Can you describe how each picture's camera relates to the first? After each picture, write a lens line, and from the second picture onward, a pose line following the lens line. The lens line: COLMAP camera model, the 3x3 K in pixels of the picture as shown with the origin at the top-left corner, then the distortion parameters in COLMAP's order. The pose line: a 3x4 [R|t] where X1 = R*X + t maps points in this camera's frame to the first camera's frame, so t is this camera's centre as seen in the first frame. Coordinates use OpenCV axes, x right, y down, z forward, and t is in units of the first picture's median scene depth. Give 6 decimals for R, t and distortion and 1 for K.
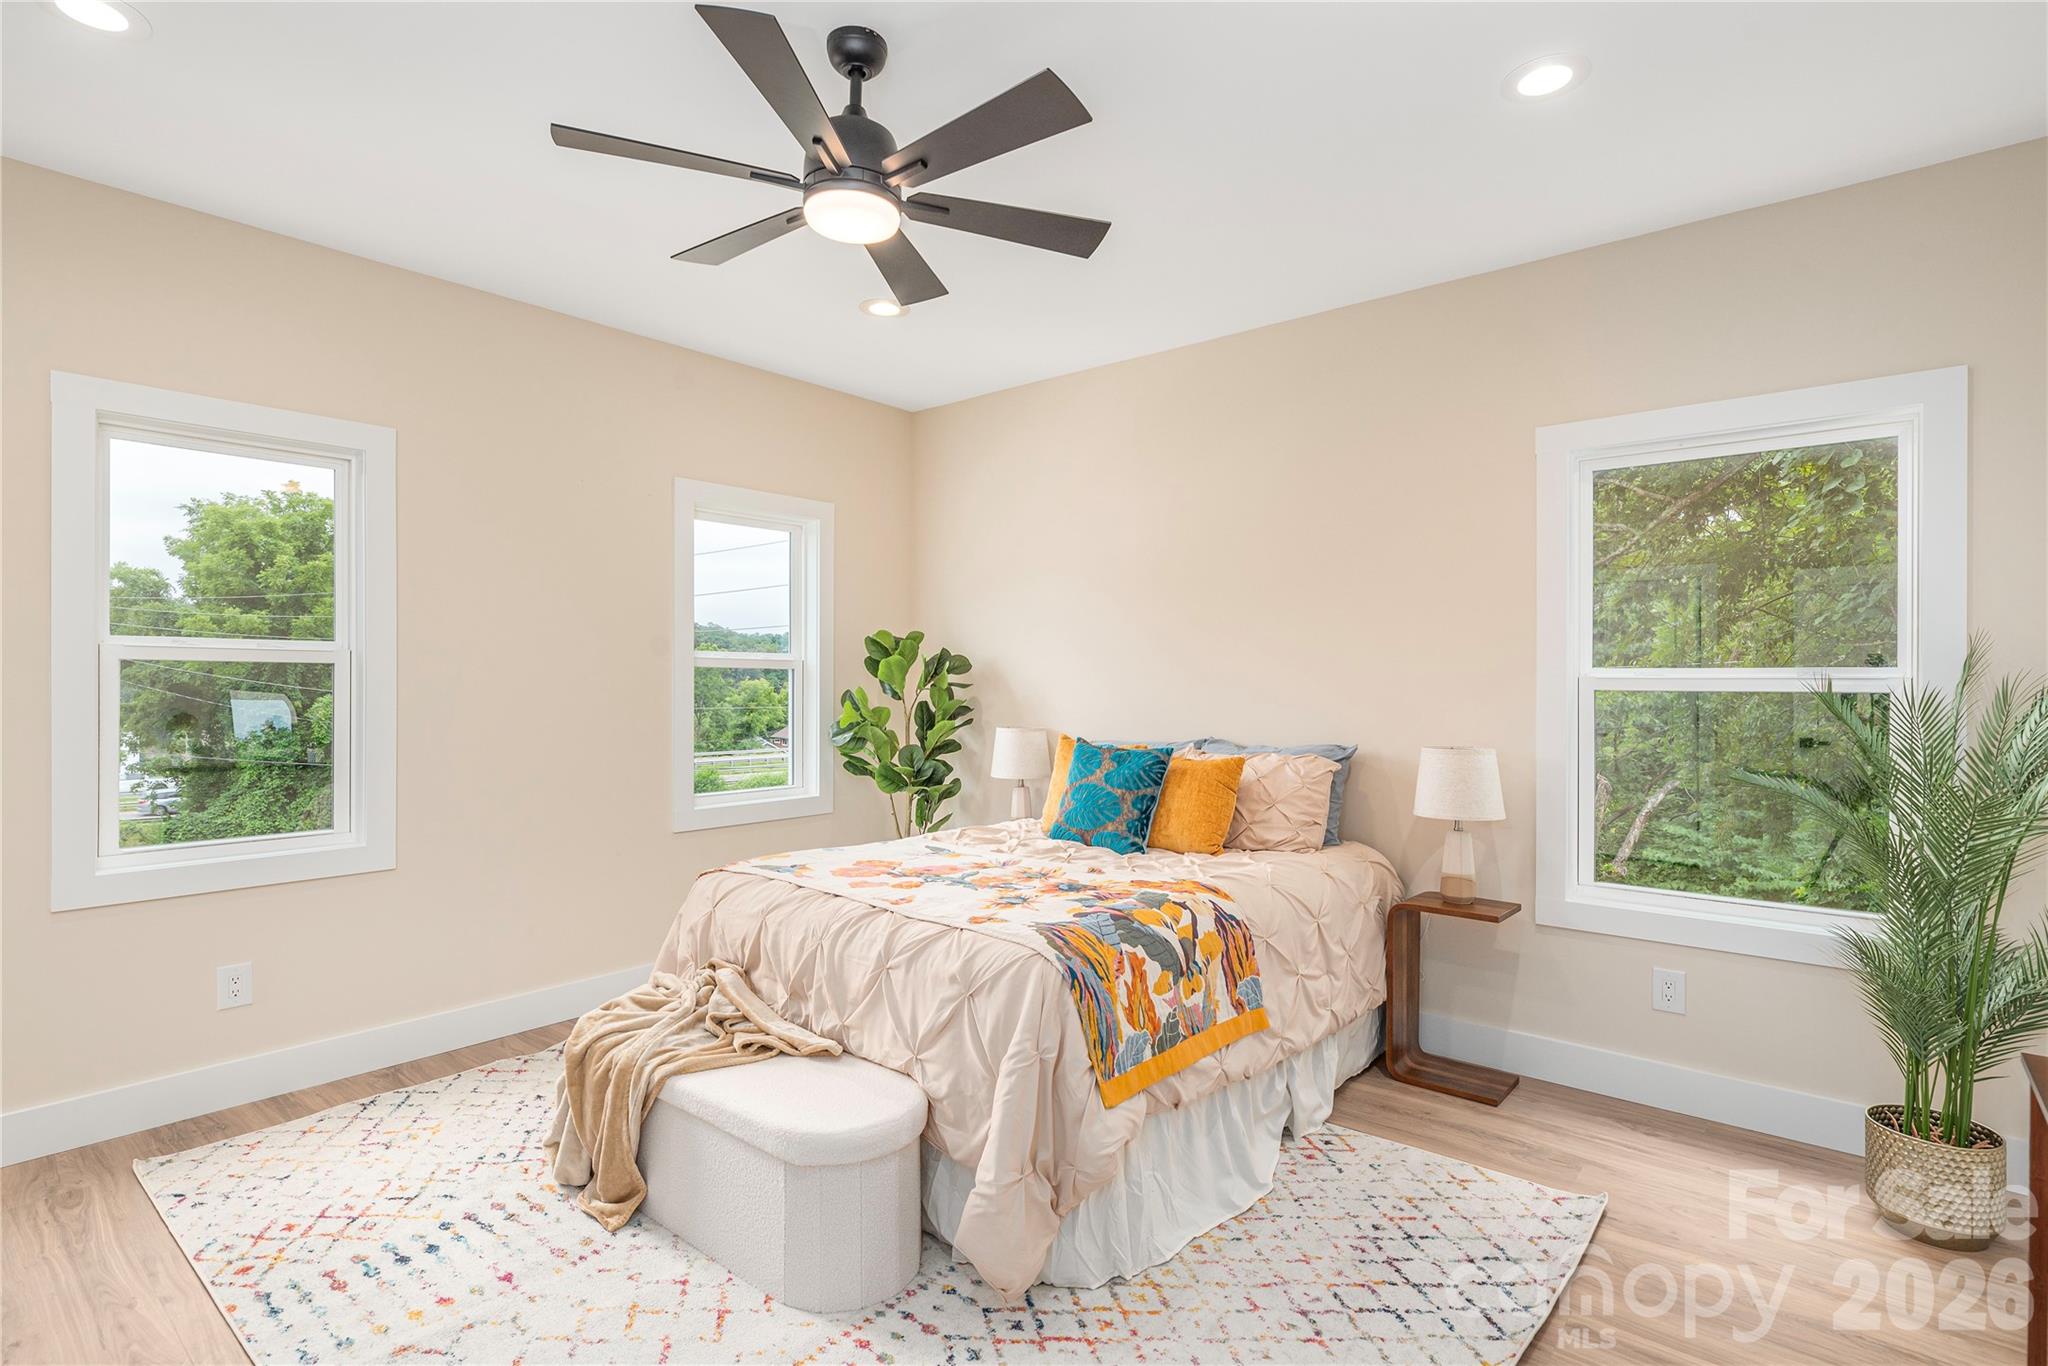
lens RADIAL K [[991.8, 0, 1023.0], [0, 991.8, 688.7], [0, 0, 1]] dist [0.003494, 0.000727]
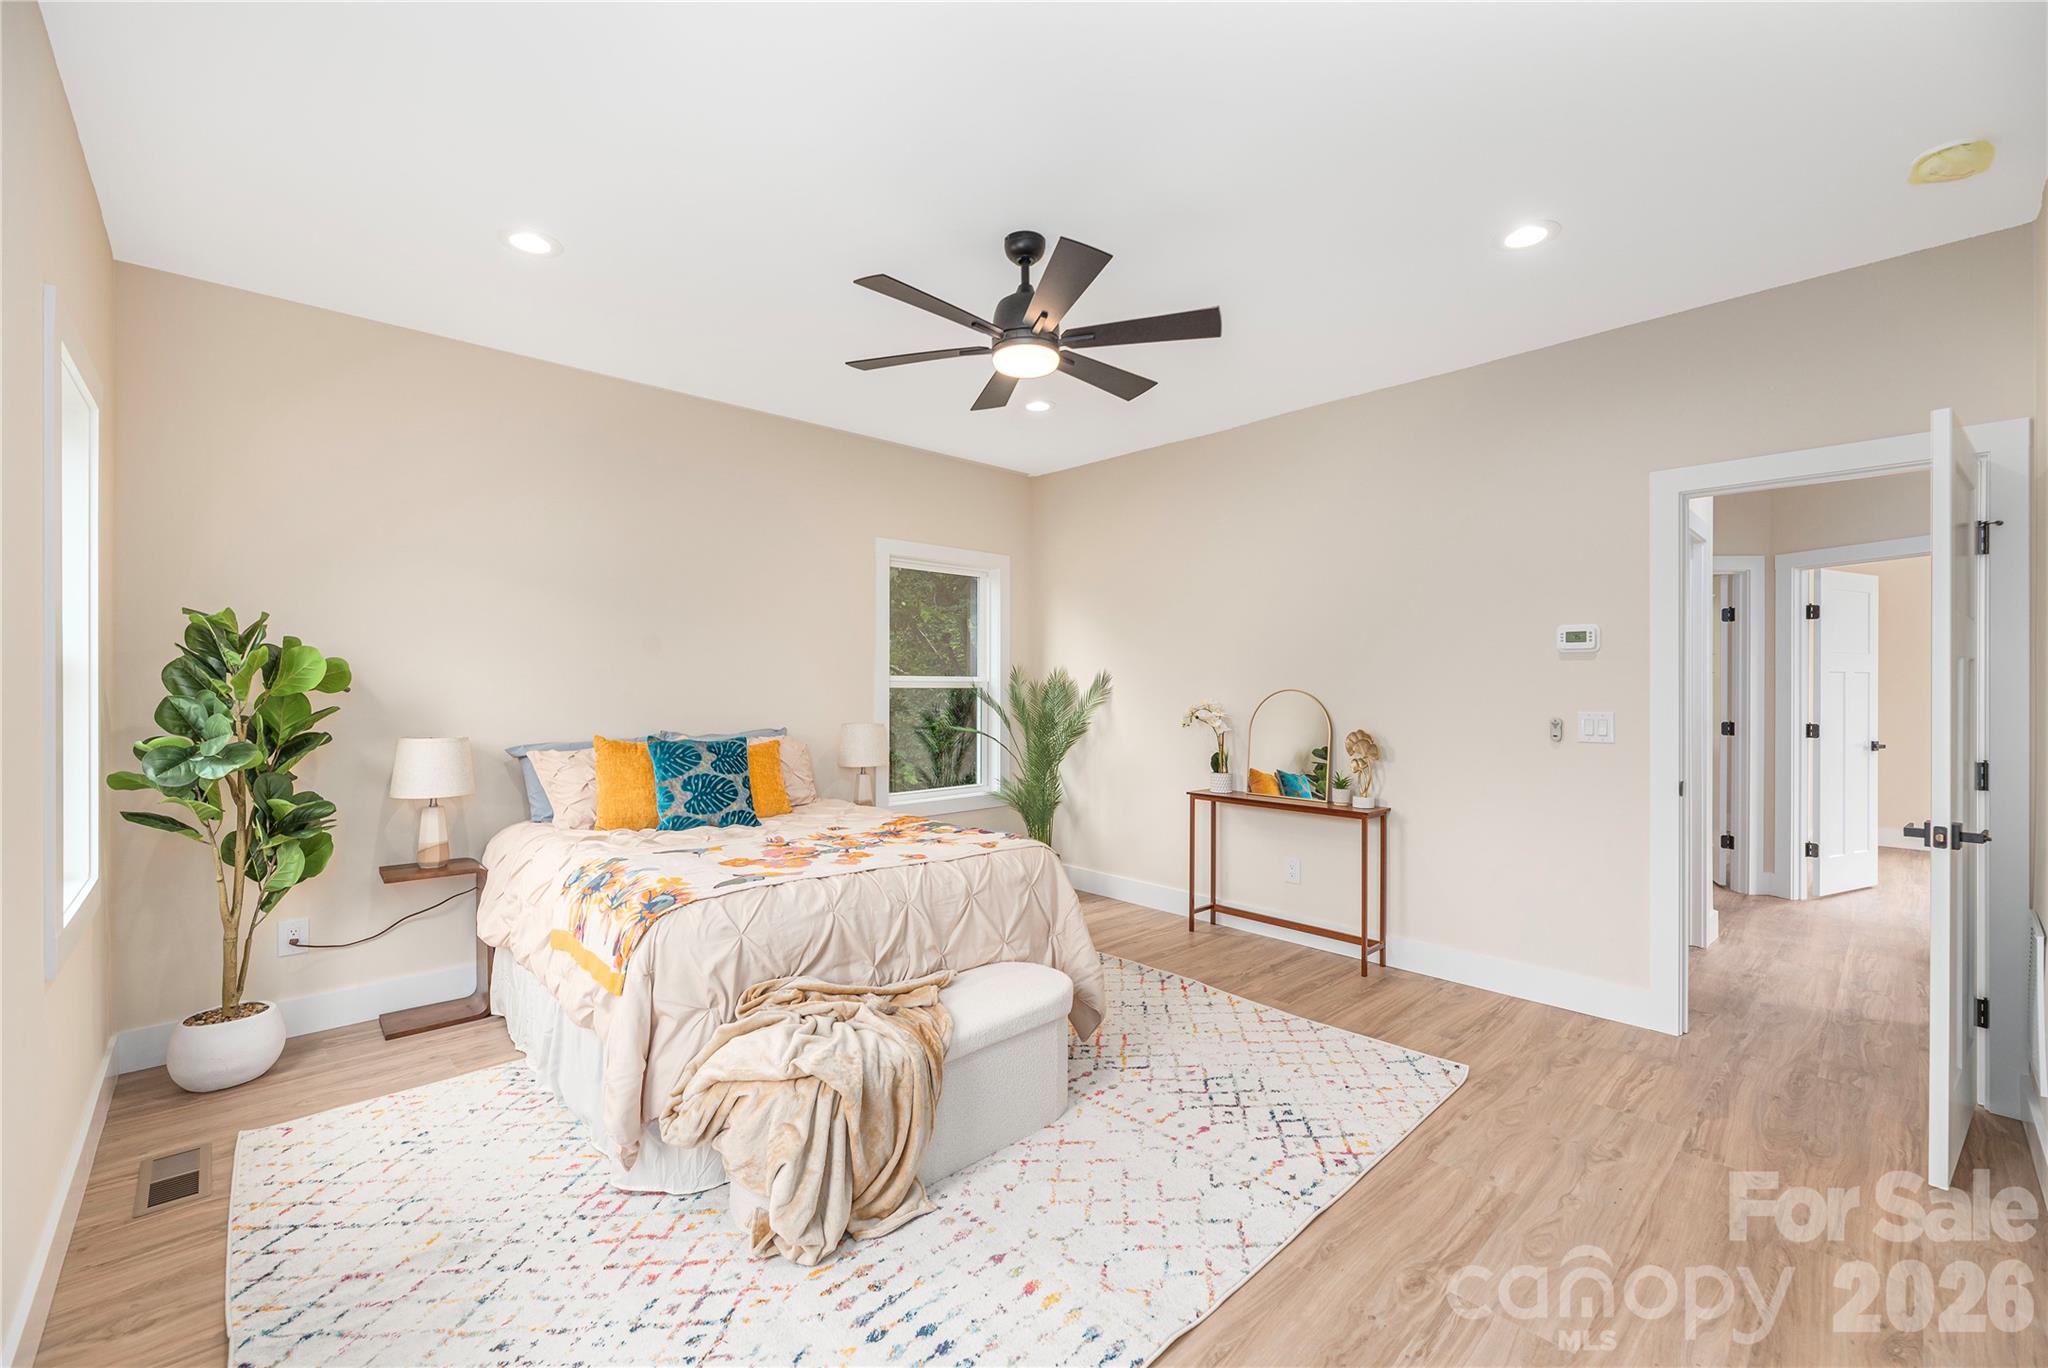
lens RADIAL K [[834.0, 0, 1012.1], [0, 834.0, 687.1], [0, 0, 1]] dist [-0.000252, -0.000145]
pose [[0.128867, -0.006113, 0.991643, -0.947690], [0.000874, 0.999981, 0.006051, -0.009405], [-0.991661, 0.000087, 0.128870, 0.597215]]
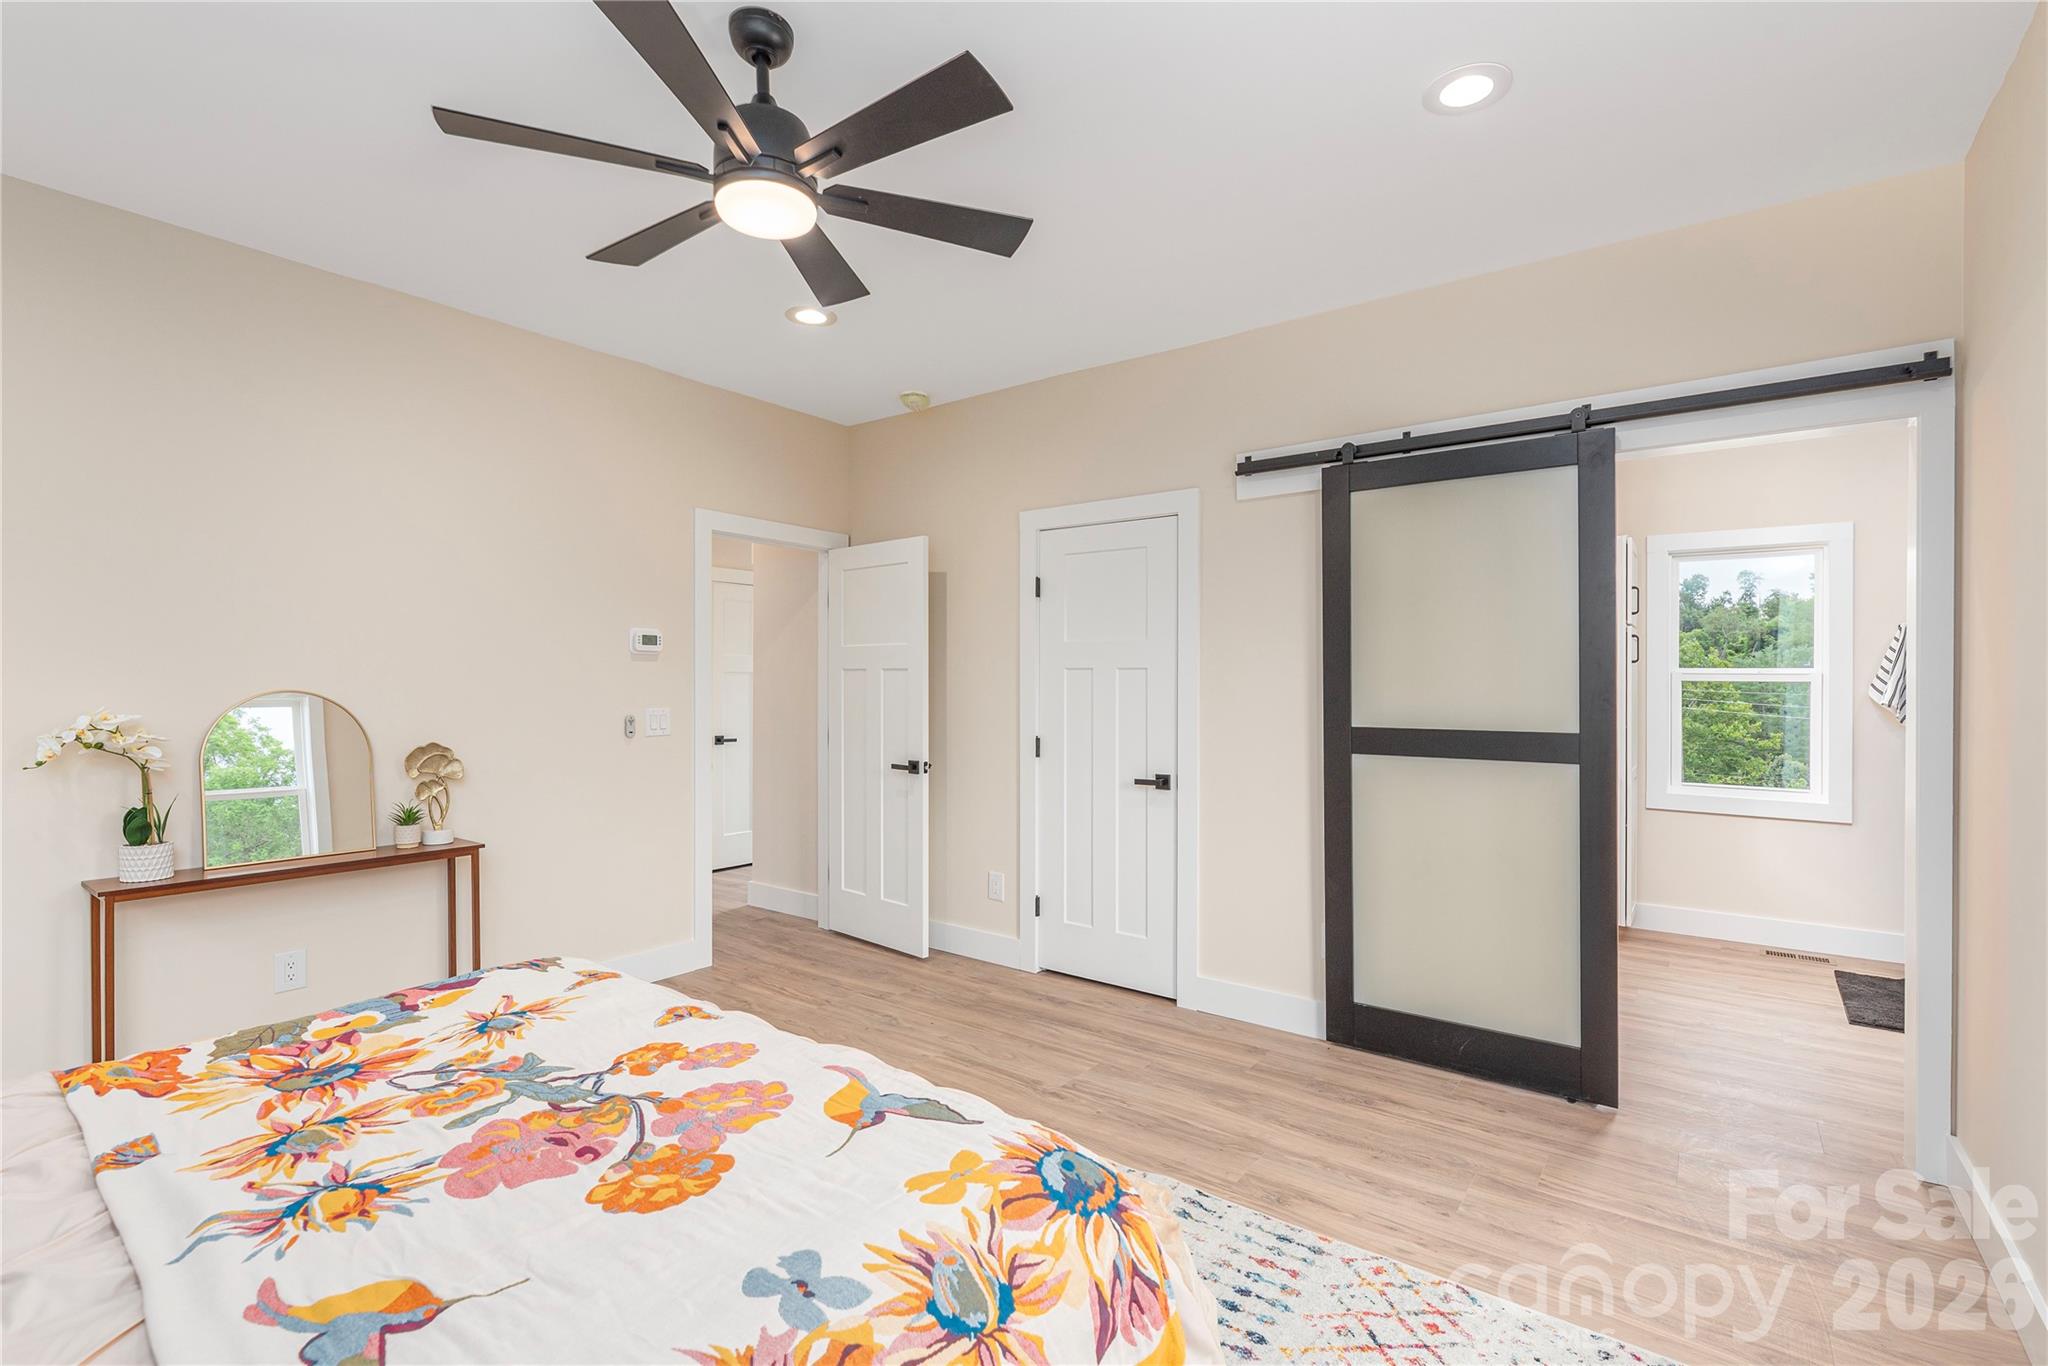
lens RADIAL K [[926.7, 0, 1022.8], [0, 926.7, 689.4], [0, 0, 1]] dist [-0.002052, 0.000592]
pose [[-0.998785, -0.005903, -0.048921, -0.244151], [-0.006356, 0.999938, 0.009113, -0.013088], [0.048864, 0.009413, -0.998761, 1.342317]]
